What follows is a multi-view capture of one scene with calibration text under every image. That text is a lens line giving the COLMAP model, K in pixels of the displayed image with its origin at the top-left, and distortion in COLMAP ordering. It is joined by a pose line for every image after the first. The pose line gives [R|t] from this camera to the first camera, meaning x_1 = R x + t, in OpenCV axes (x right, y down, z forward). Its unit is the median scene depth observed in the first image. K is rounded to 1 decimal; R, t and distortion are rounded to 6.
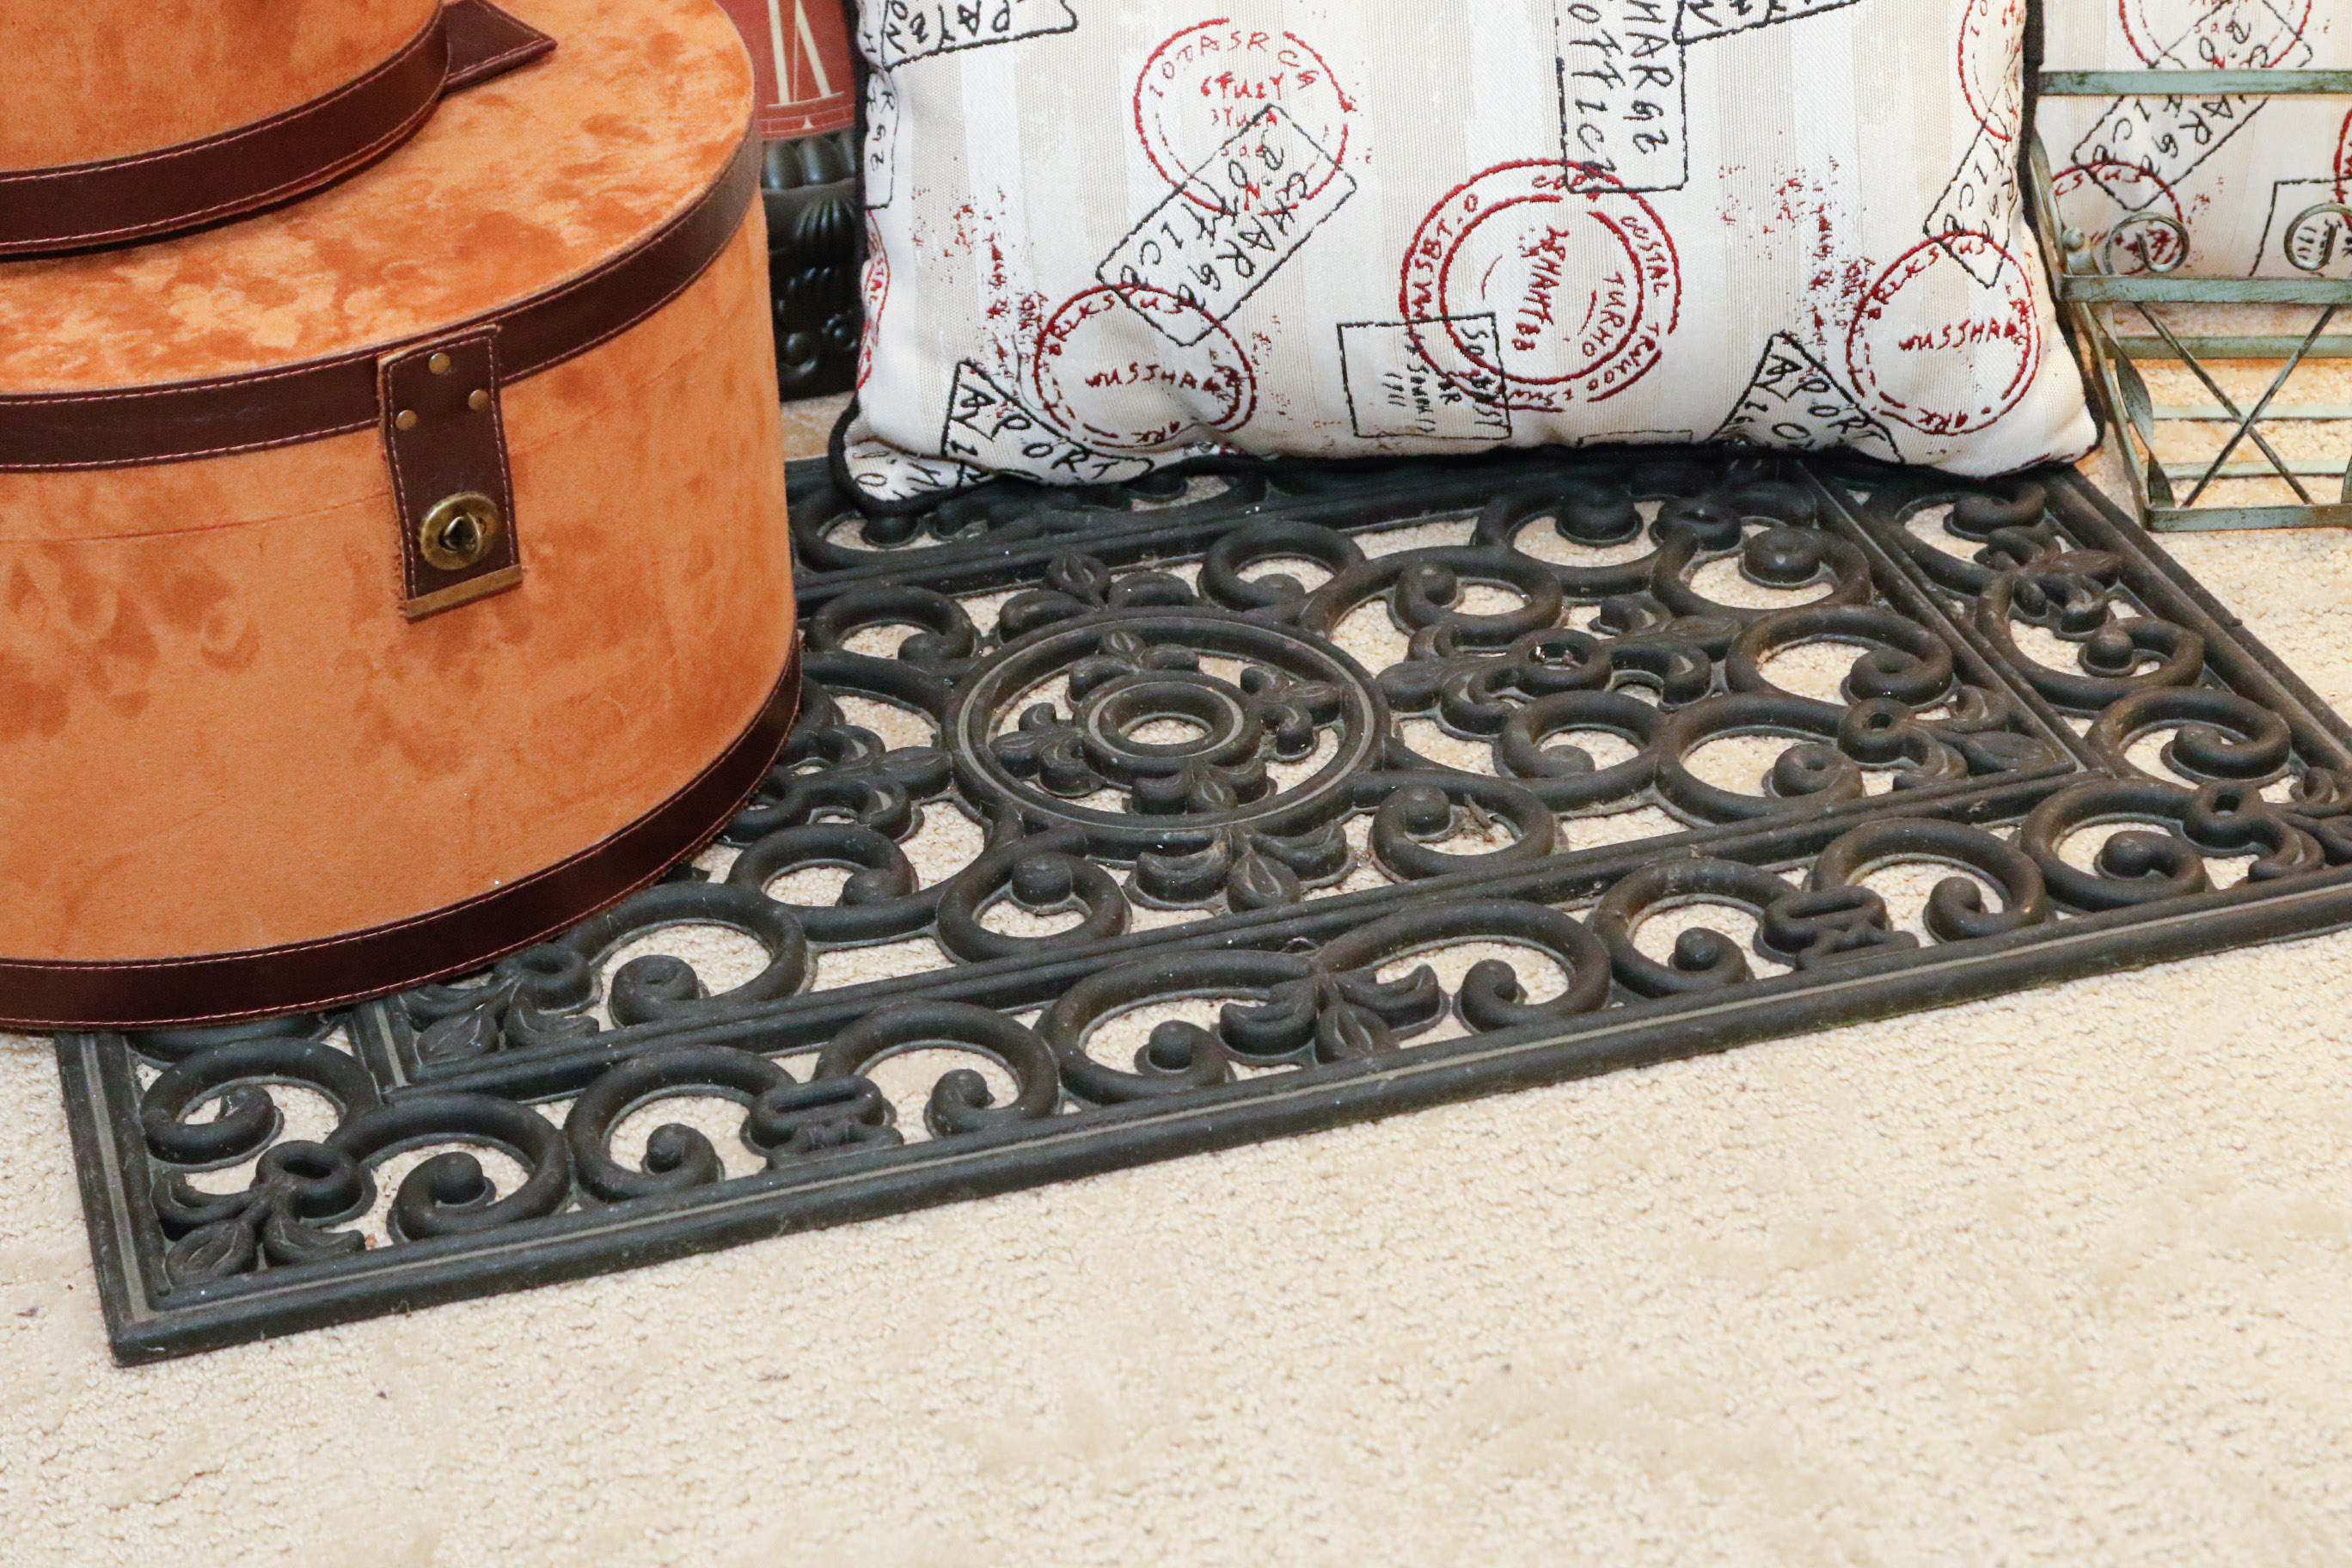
lens RADIAL K [[4506.7, 0, 1176.1], [0, 4506.7, 817.2], [0, 0, 1]] dist [0.048160, 0.147026]
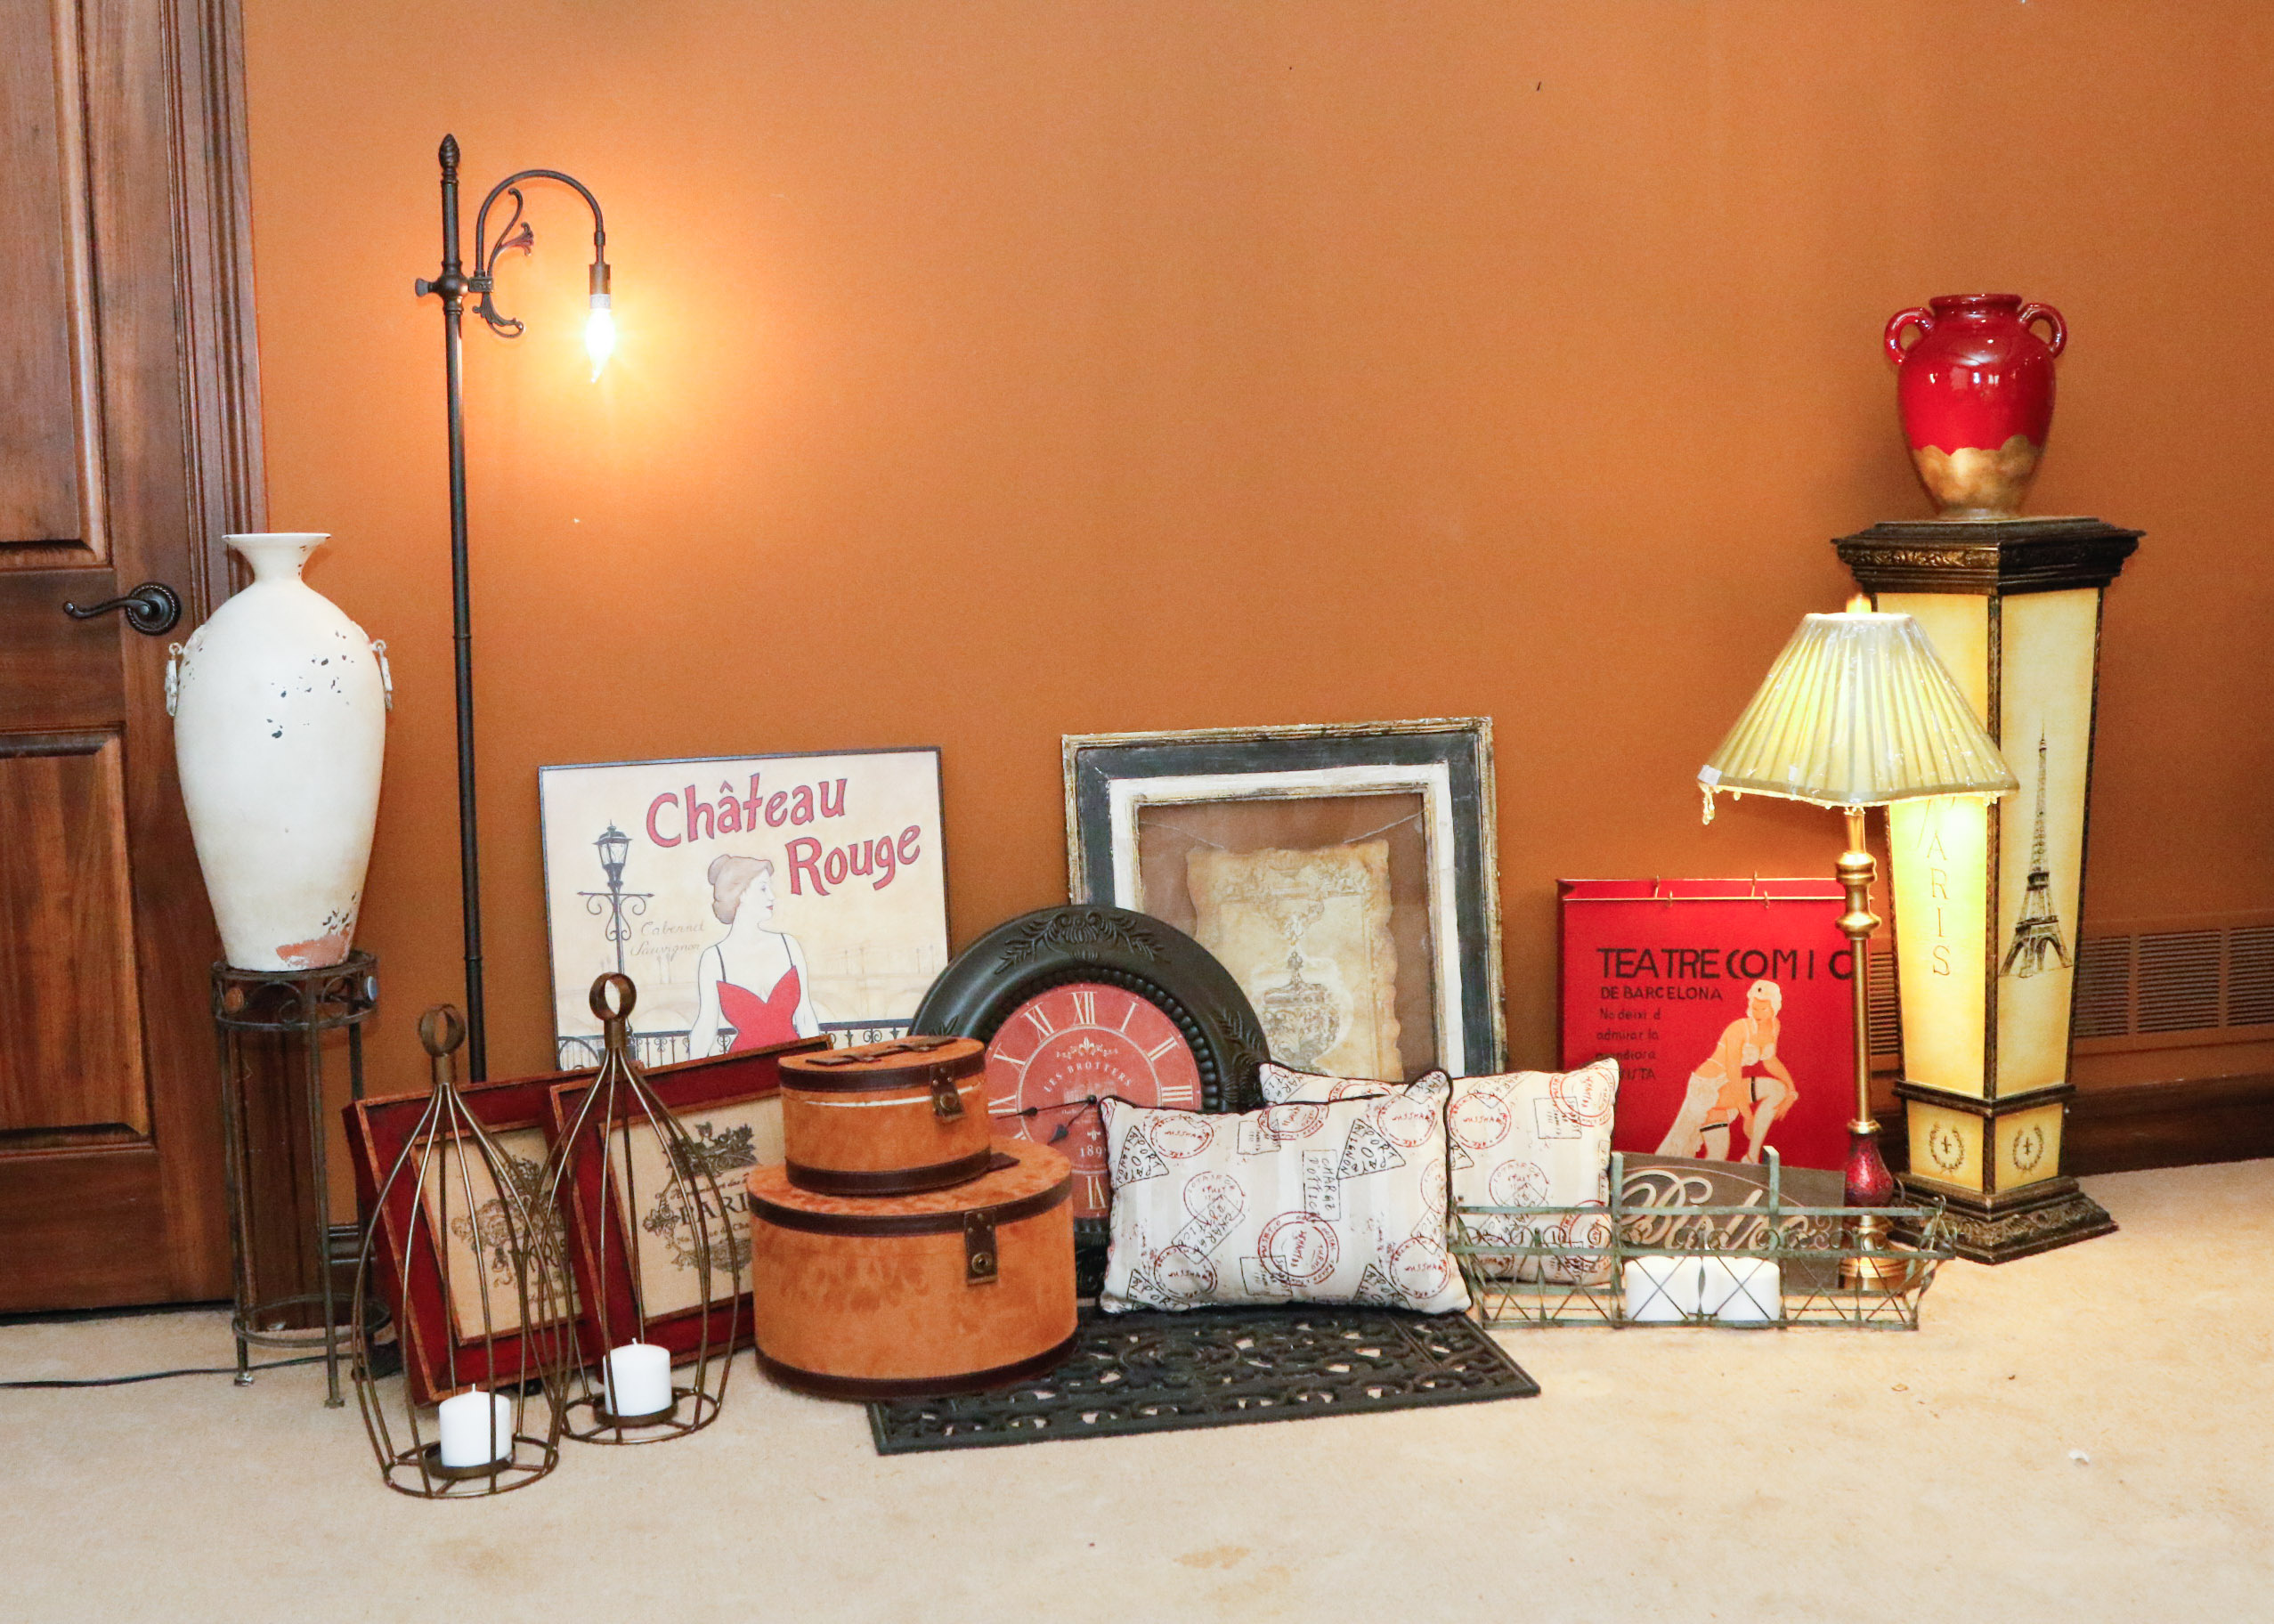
lens RADIAL K [[2683.7, 0, 1133.2], [0, 2683.7, 844.5], [0, 0, 1]] dist [-0.122231, 0.057563]
pose [[0.991713, 0.000584, -0.128474, 0.218855], [-0.054251, 0.908367, -0.414639, 0.459888], [0.116459, 0.418173, 0.900871, -0.994690]]
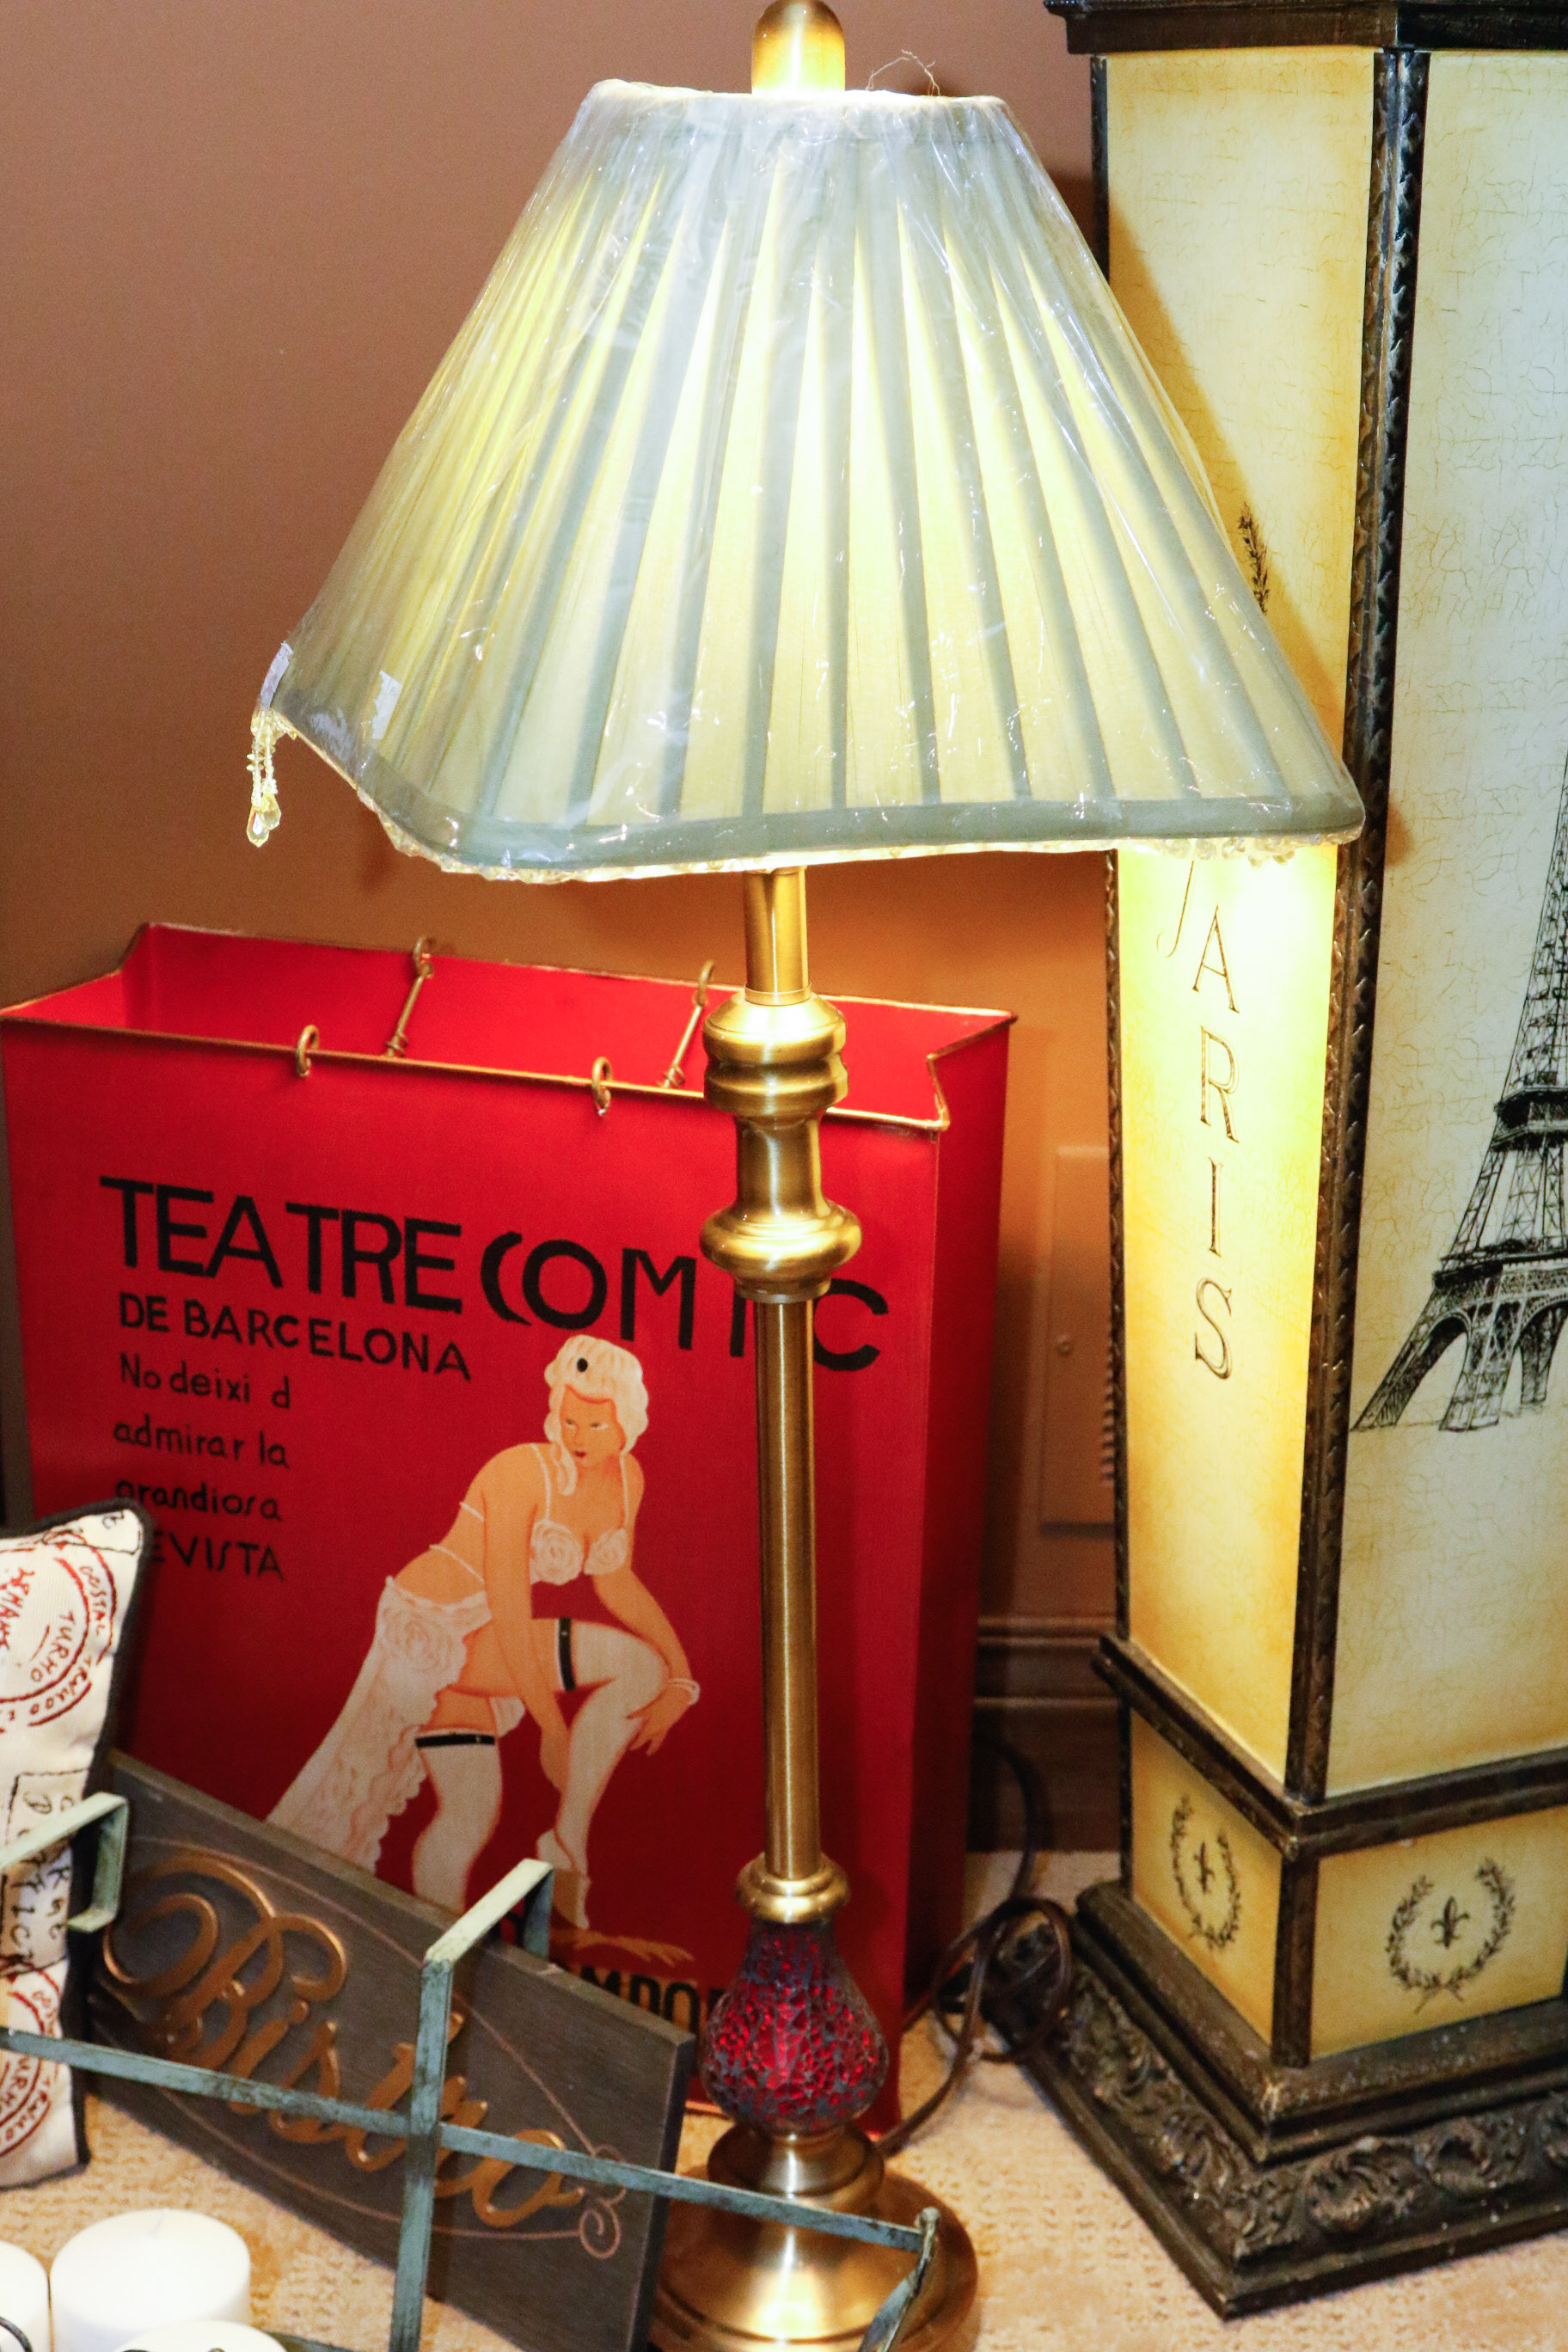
lens RADIAL K [[3076.1, 0, 784.0], [0, 3076.1, 1176.0], [0, 0, 1]] dist [-0.080125, 0.088144]
pose [[0.955944, 0.126085, -0.265090, 0.699994], [-0.184350, 0.960625, -0.207883, -0.261373], [0.228441, 0.247594, 0.941548, 0.351258]]
